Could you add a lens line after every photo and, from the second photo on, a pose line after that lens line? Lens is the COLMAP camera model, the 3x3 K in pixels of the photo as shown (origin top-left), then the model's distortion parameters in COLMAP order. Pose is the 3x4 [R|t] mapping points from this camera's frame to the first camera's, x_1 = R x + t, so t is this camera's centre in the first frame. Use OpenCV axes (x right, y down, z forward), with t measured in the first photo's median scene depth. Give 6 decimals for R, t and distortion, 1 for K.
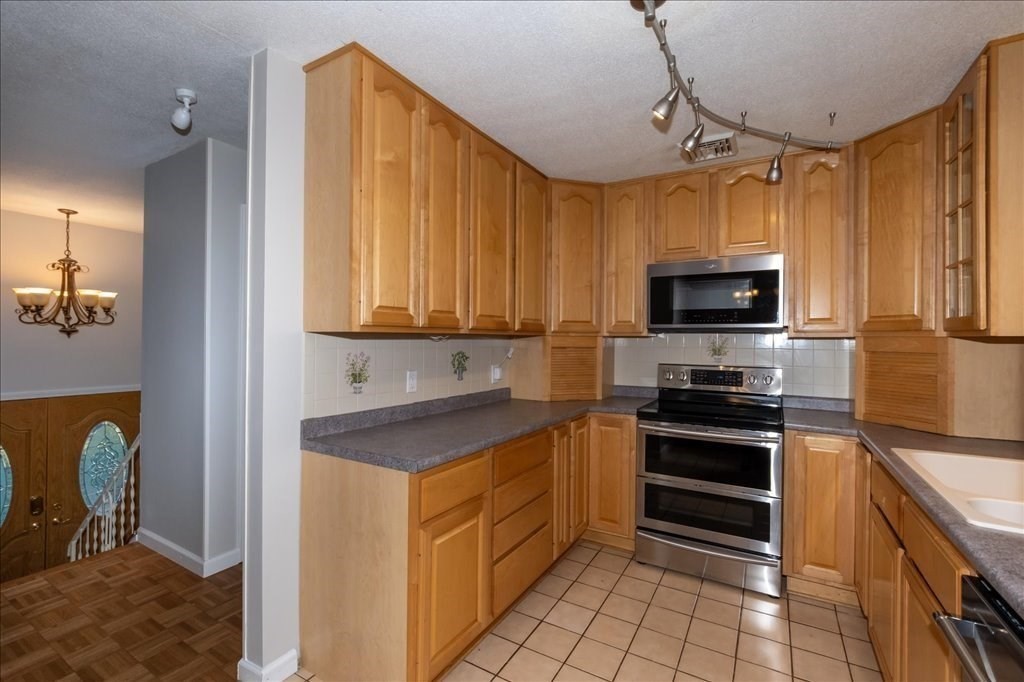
lens RADIAL K [[447.5, 0, 515.5], [0, 447.5, 337.9], [0, 0, 1]] dist [-0.011474, 0.006052]
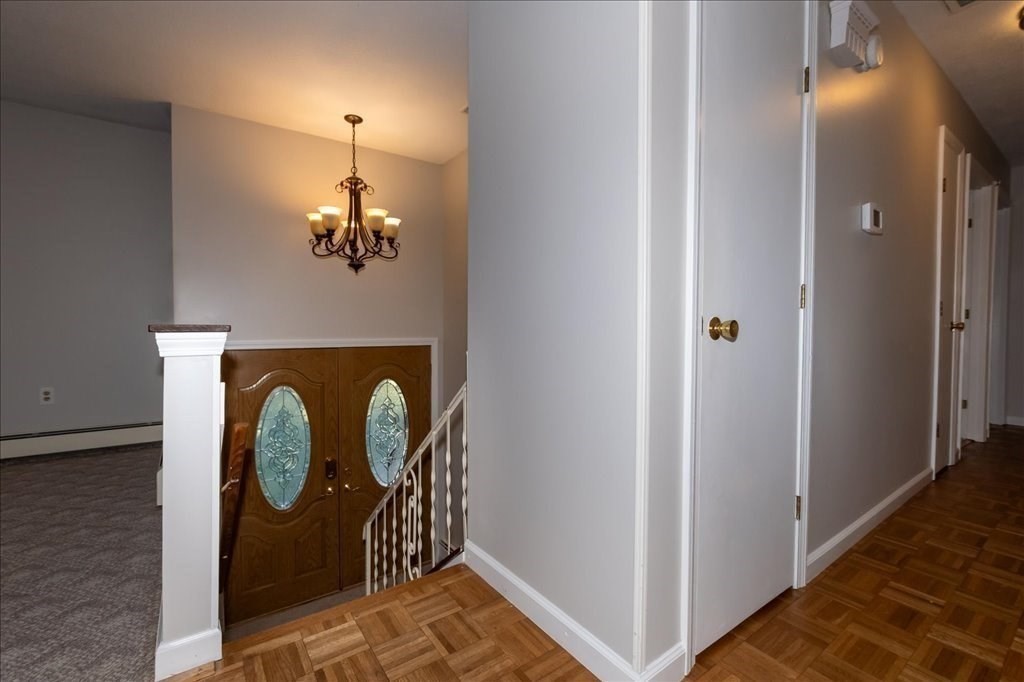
lens RADIAL K [[447.5, 0, 515.5], [0, 447.5, 337.9], [0, 0, 1]] dist [-0.011474, 0.006052]
pose [[0.916527, 0.002686, -0.399963, -0.401776], [0.008010, 0.999654, 0.025070, 0.101638], [0.399892, -0.026181, 0.916188, 0.354772]]
